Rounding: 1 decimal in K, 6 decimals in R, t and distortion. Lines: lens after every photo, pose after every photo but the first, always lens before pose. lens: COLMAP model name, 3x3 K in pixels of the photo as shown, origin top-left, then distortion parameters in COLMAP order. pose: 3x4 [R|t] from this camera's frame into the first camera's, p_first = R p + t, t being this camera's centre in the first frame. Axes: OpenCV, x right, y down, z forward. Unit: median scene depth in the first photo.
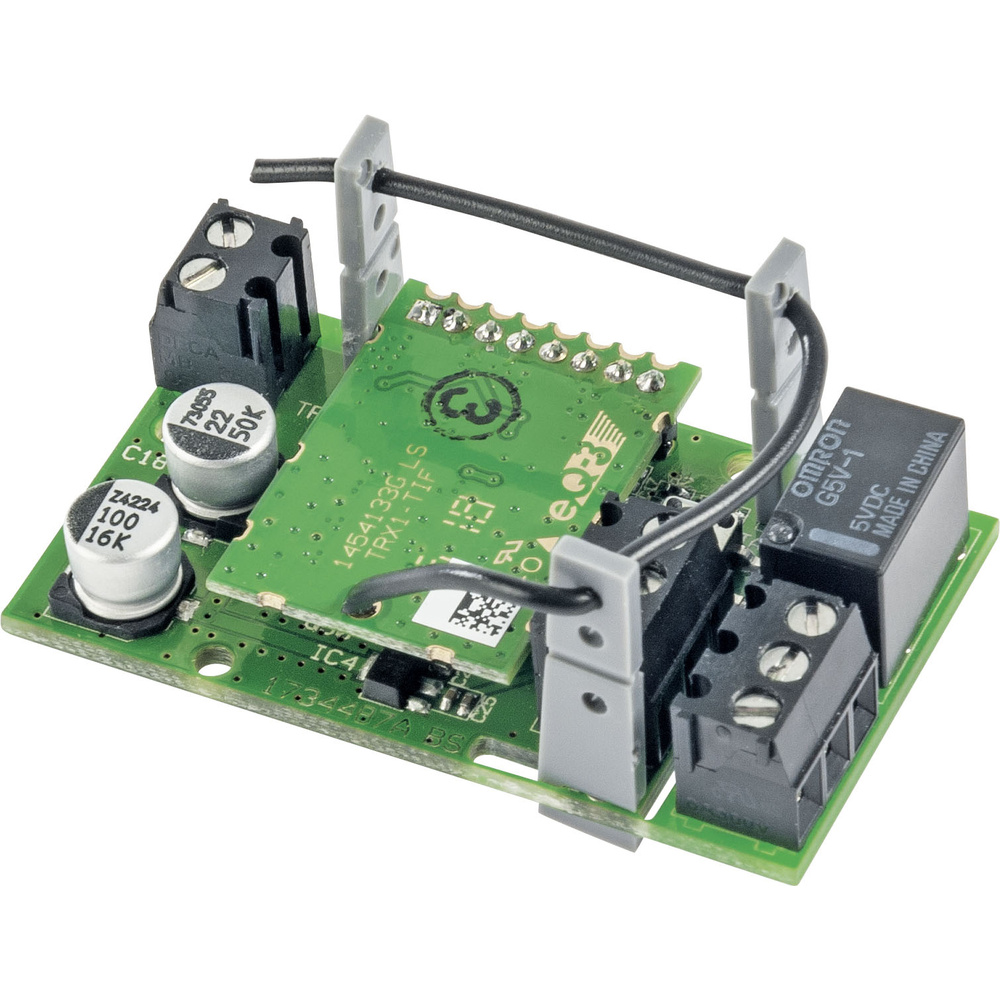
lens RADIAL K [[7483.5, 0, 466.9], [0, 7483.5, 558.8], [0, 0, 1]] dist [0.701109, 0.000000]
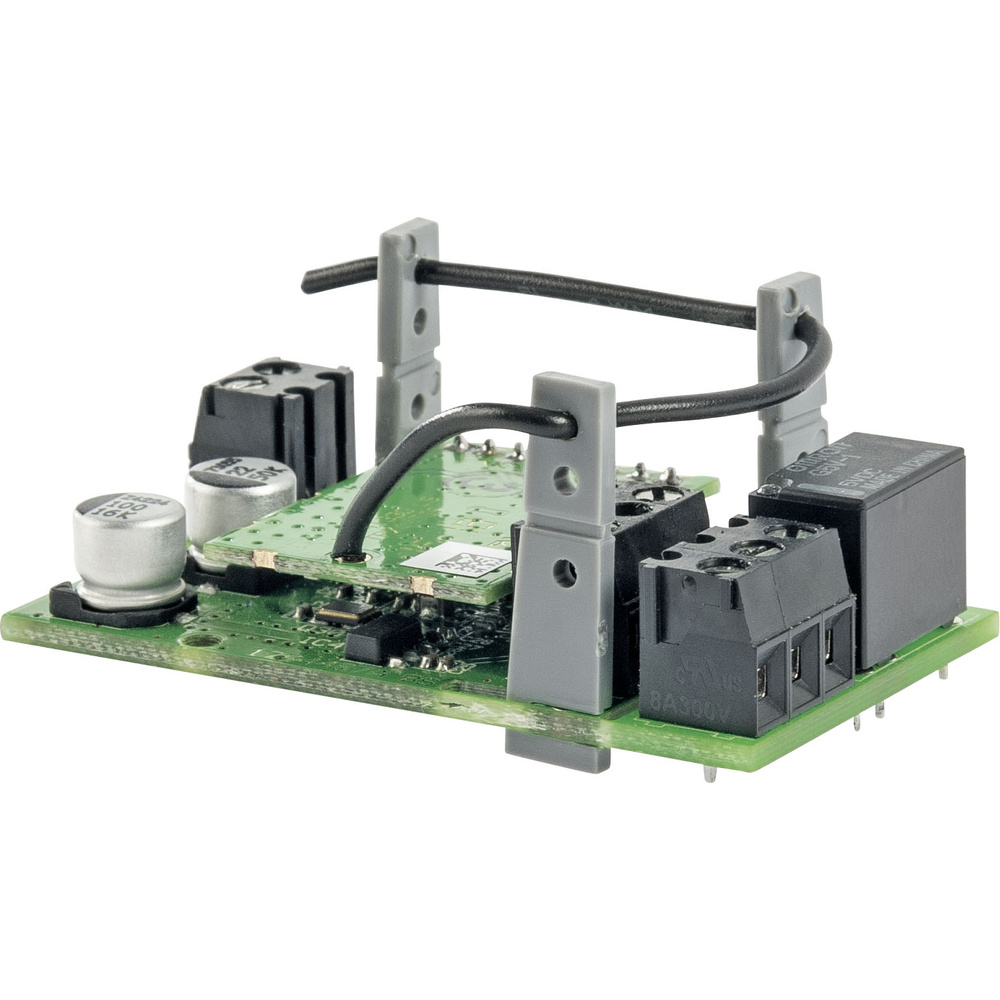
lens RADIAL K [[7483.5, 0, 503.6], [0, 7483.5, 499.8], [0, 0, 1]] dist [0.701109, 0.000000]
pose [[0.993558, 0.073241, -0.086482, 0.091665], [-0.107058, 0.856899, -0.504244, 0.499670], [0.037175, 0.510254, 0.859220, 0.131025]]
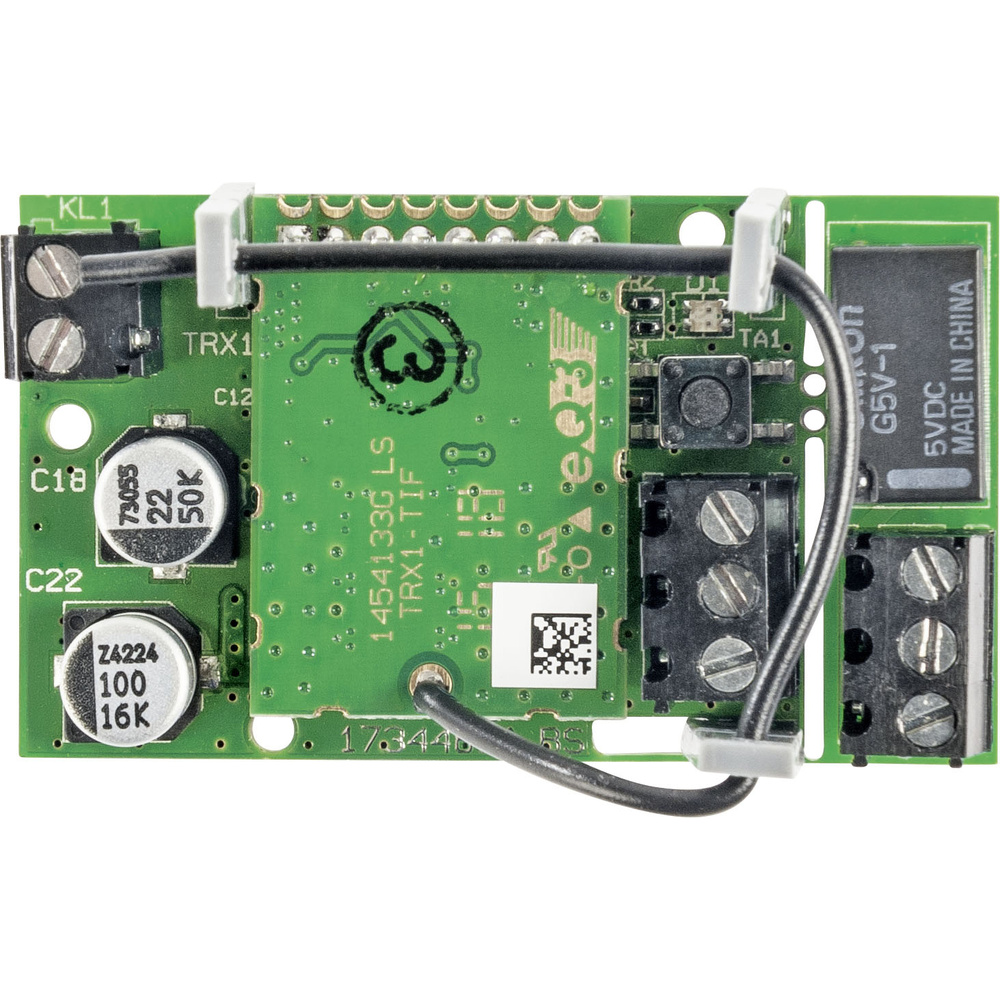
lens RADIAL K [[7483.5, 0, 498.3], [0, 7483.5, 499.4], [0, 0, 1]] dist [0.701109, 0.000000]
pose [[0.903108, -0.428802, -0.022900, 0.023047], [0.324594, 0.646776, 0.690159, -0.614908], [-0.281130, -0.630722, 0.723295, 0.362859]]
